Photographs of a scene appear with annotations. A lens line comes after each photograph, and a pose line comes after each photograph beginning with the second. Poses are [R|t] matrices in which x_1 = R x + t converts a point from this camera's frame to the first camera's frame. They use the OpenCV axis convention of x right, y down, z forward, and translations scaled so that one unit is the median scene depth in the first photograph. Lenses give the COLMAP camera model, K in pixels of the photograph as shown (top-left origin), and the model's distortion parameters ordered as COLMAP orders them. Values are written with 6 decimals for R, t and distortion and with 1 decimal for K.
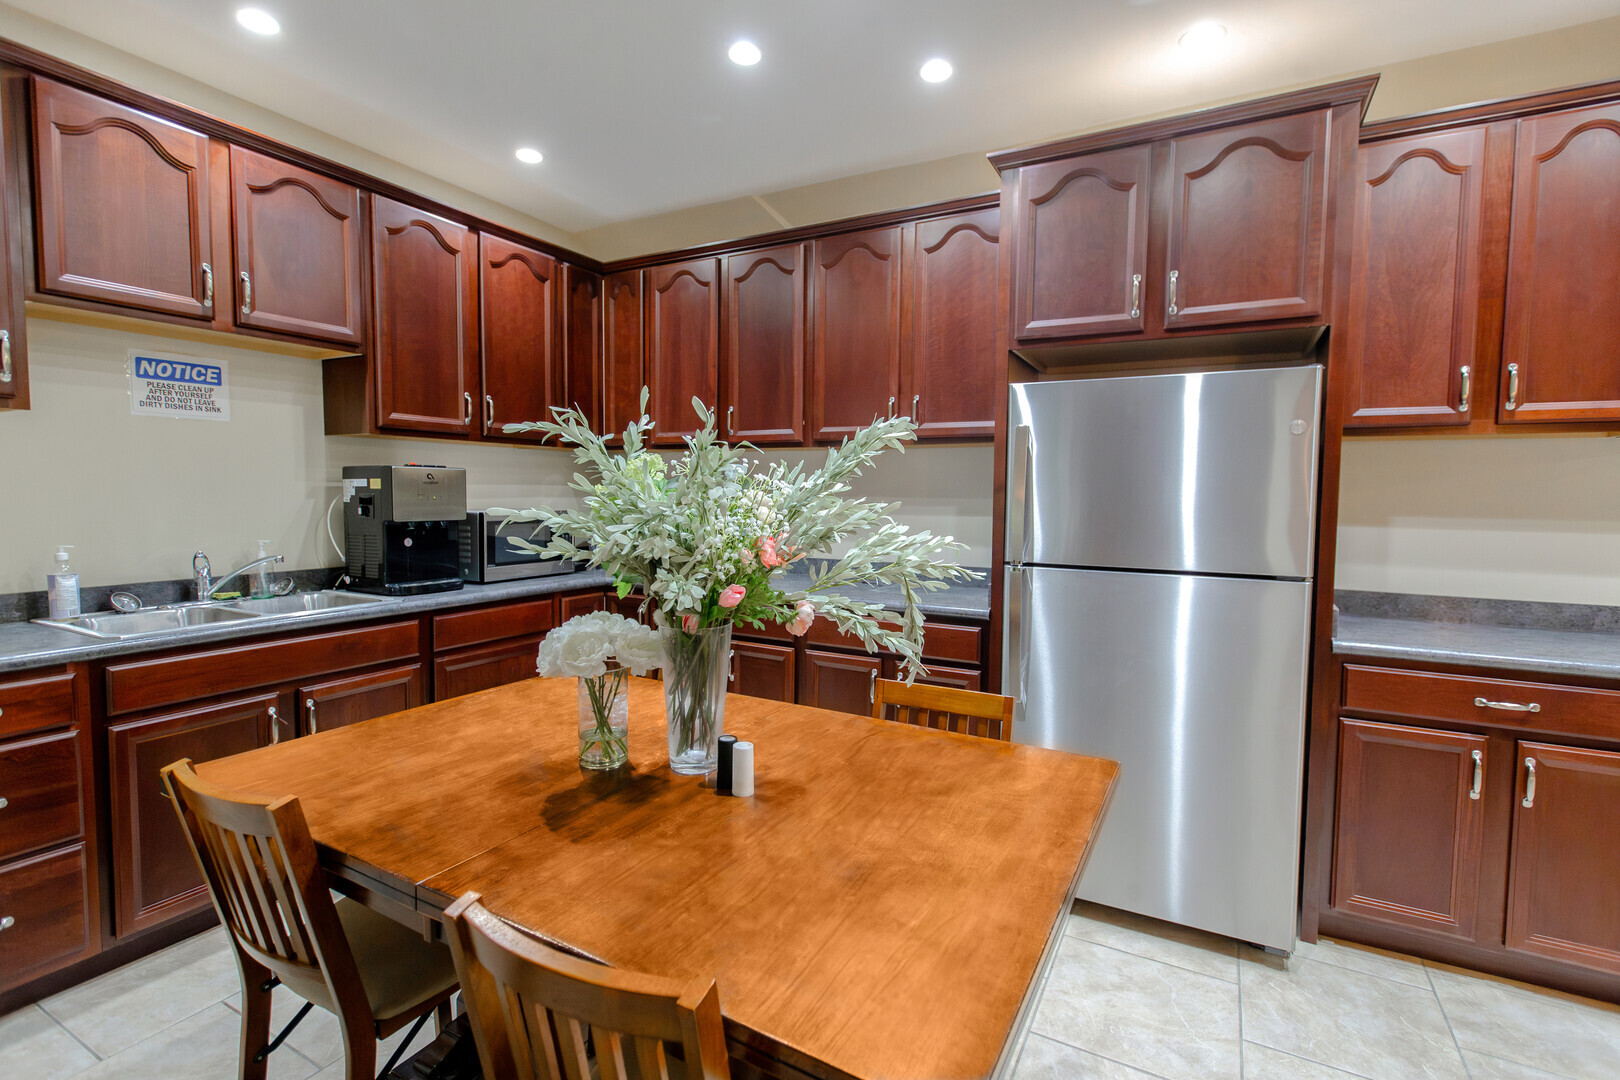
lens RADIAL K [[780.7, 0, 810.0], [0, 780.7, 543.9], [0, 0, 1]] dist [0.000670, -0.001035]
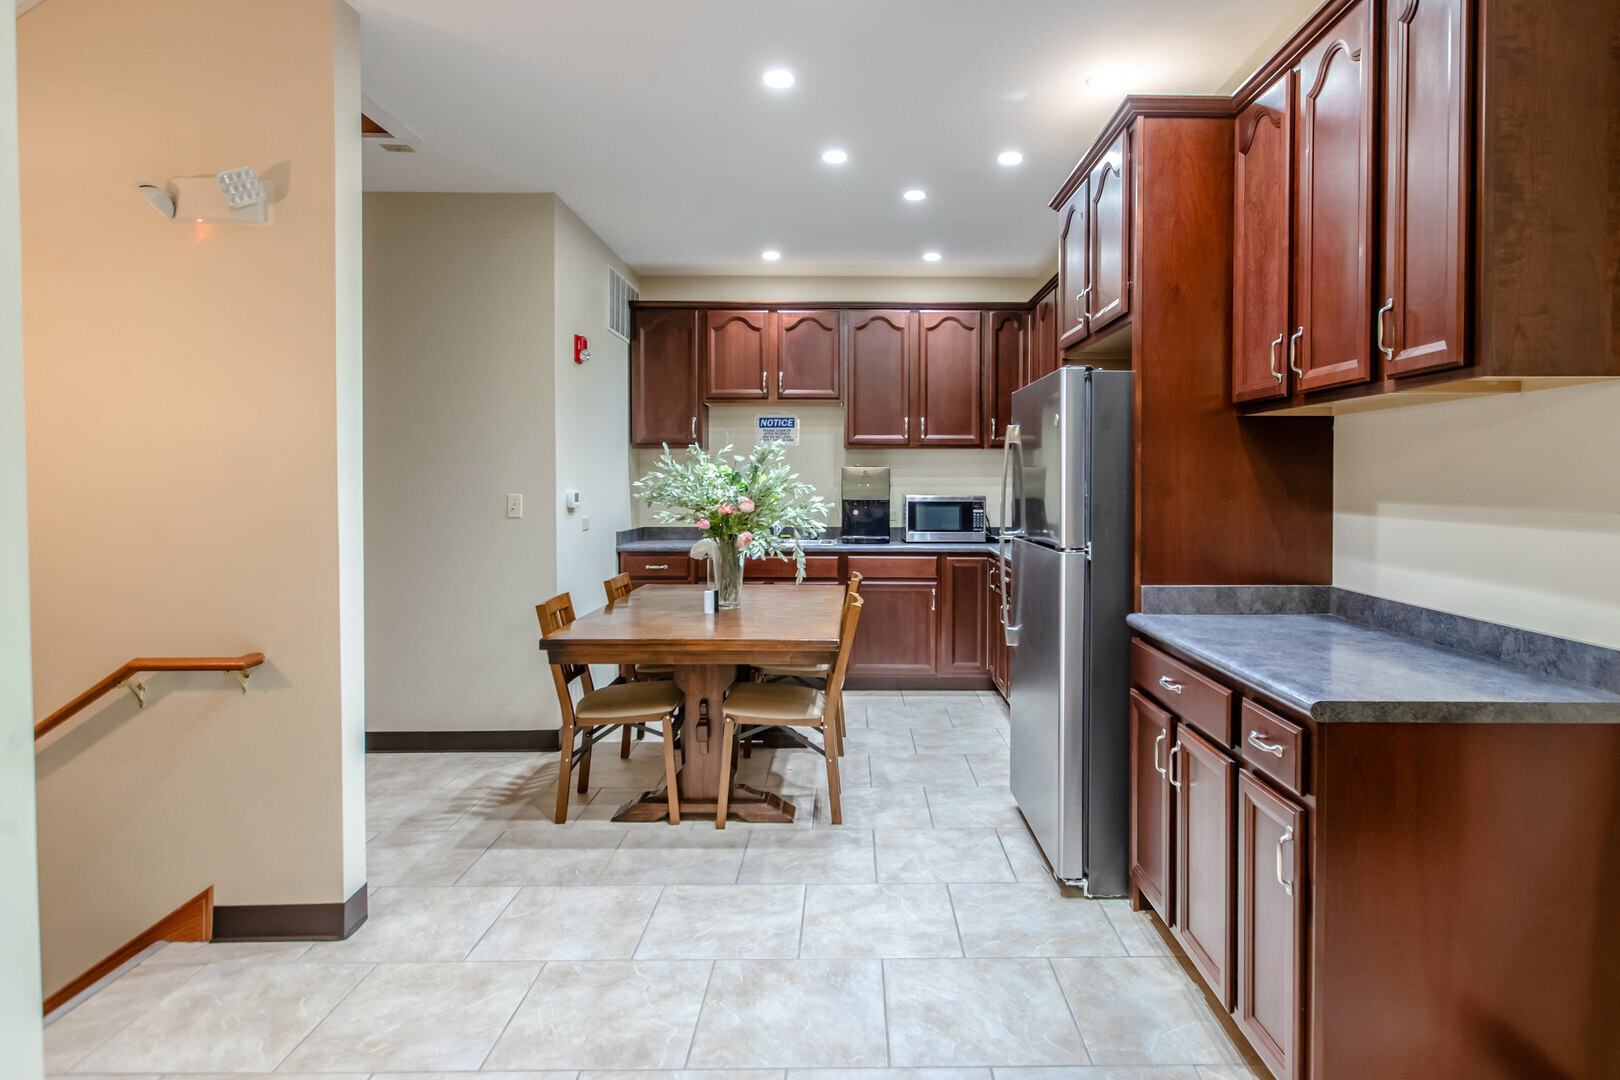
lens RADIAL K [[780.7, 0, 782.2], [0, 780.7, 503.1], [0, 0, 1]] dist [0.000670, -0.001035]
pose [[0.501205, 0.013882, -0.865217, 0.861361], [-0.044491, 0.998962, -0.009745, 0.000771], [0.864184, 0.043378, 0.501302, 0.029147]]
